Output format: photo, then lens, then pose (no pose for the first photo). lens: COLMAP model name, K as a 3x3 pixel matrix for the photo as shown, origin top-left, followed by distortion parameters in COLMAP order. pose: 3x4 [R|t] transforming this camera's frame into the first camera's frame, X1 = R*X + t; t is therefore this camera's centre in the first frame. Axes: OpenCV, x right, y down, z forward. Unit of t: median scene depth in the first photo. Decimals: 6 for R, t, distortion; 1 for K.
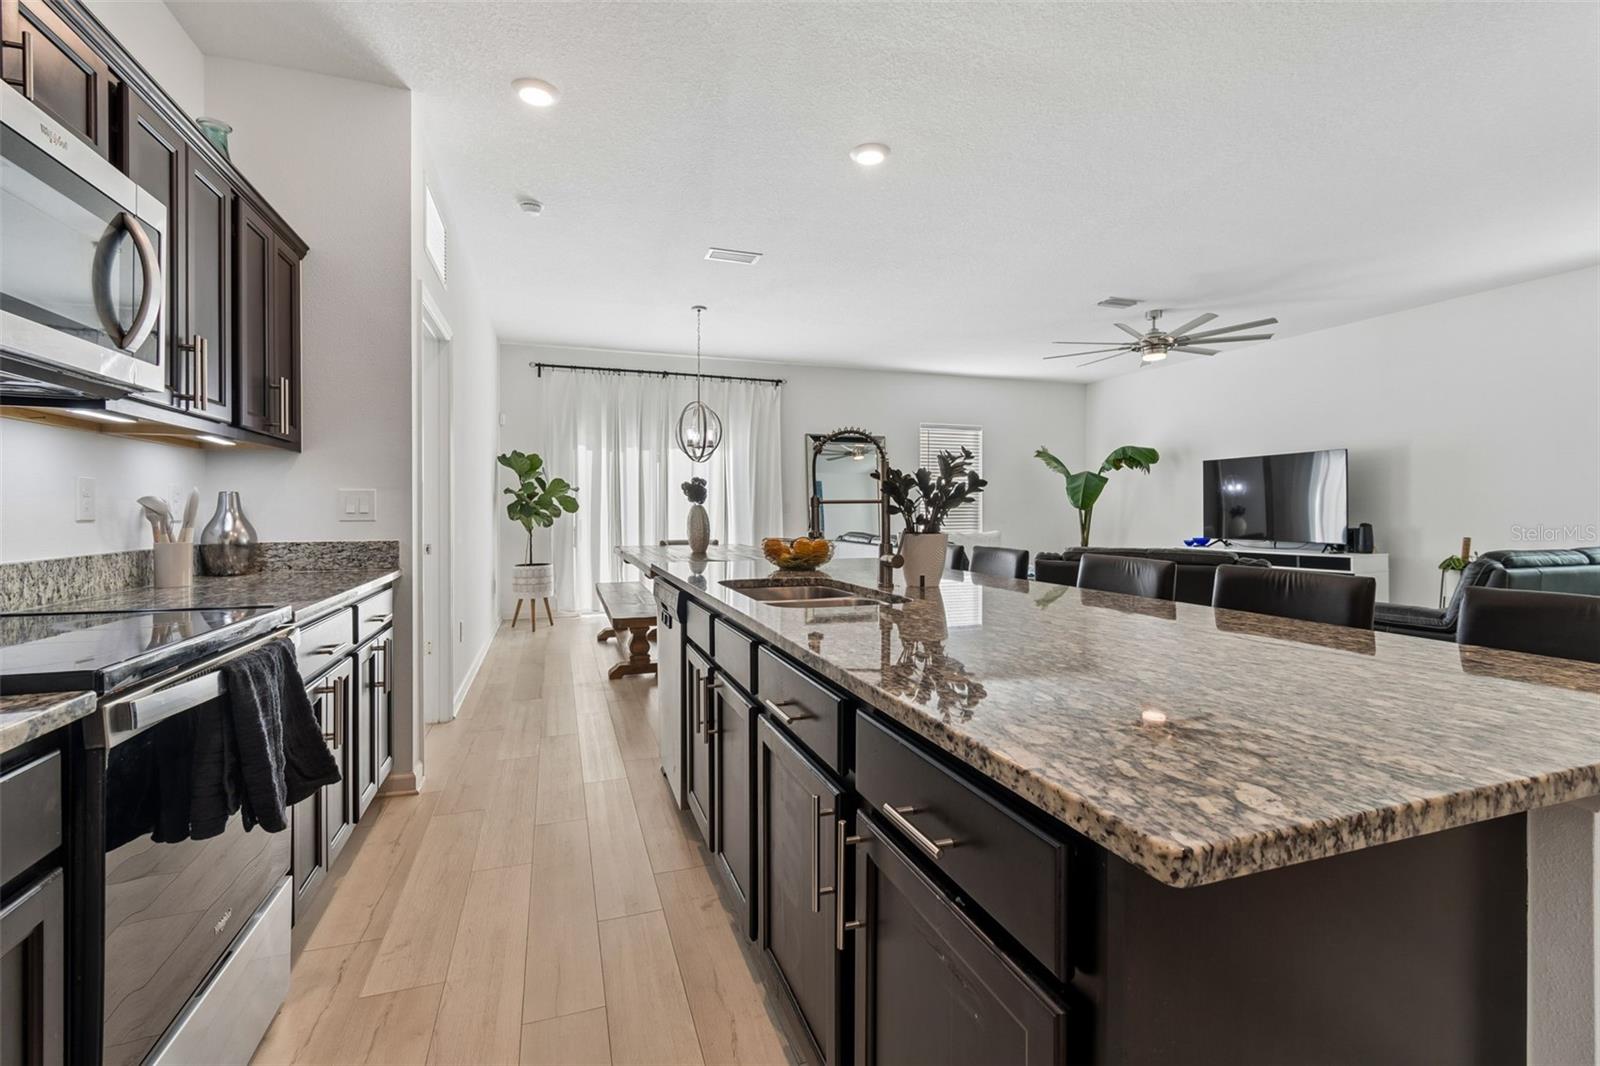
lens RADIAL K [[719.6, 0, 802.2], [0, 719.6, 512.5], [0, 0, 1]] dist [0.000866, 0.000105]
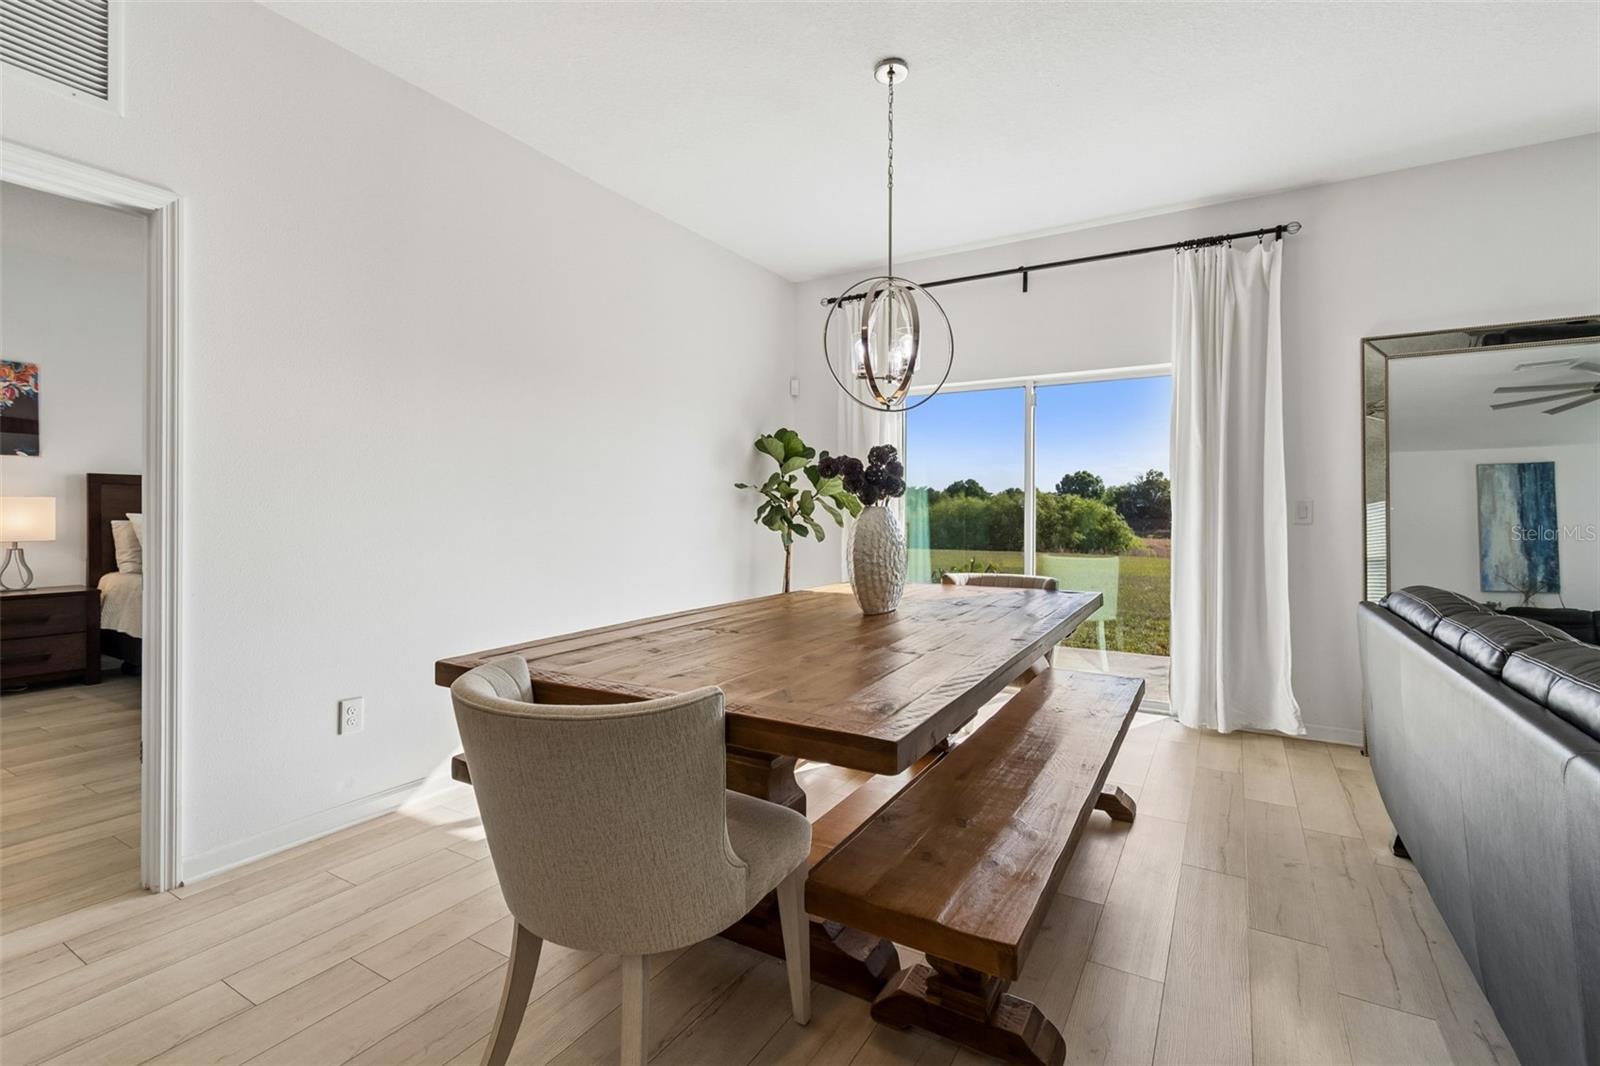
lens RADIAL K [[719.6, 0, 802.2], [0, 719.6, 512.5], [0, 0, 1]] dist [0.000866, 0.000105]
pose [[0.649089, -0.000935, -0.760712, 0.115486], [-0.008585, 0.999927, -0.008555, -0.001192], [0.760664, 0.012084, 0.649033, 0.491931]]
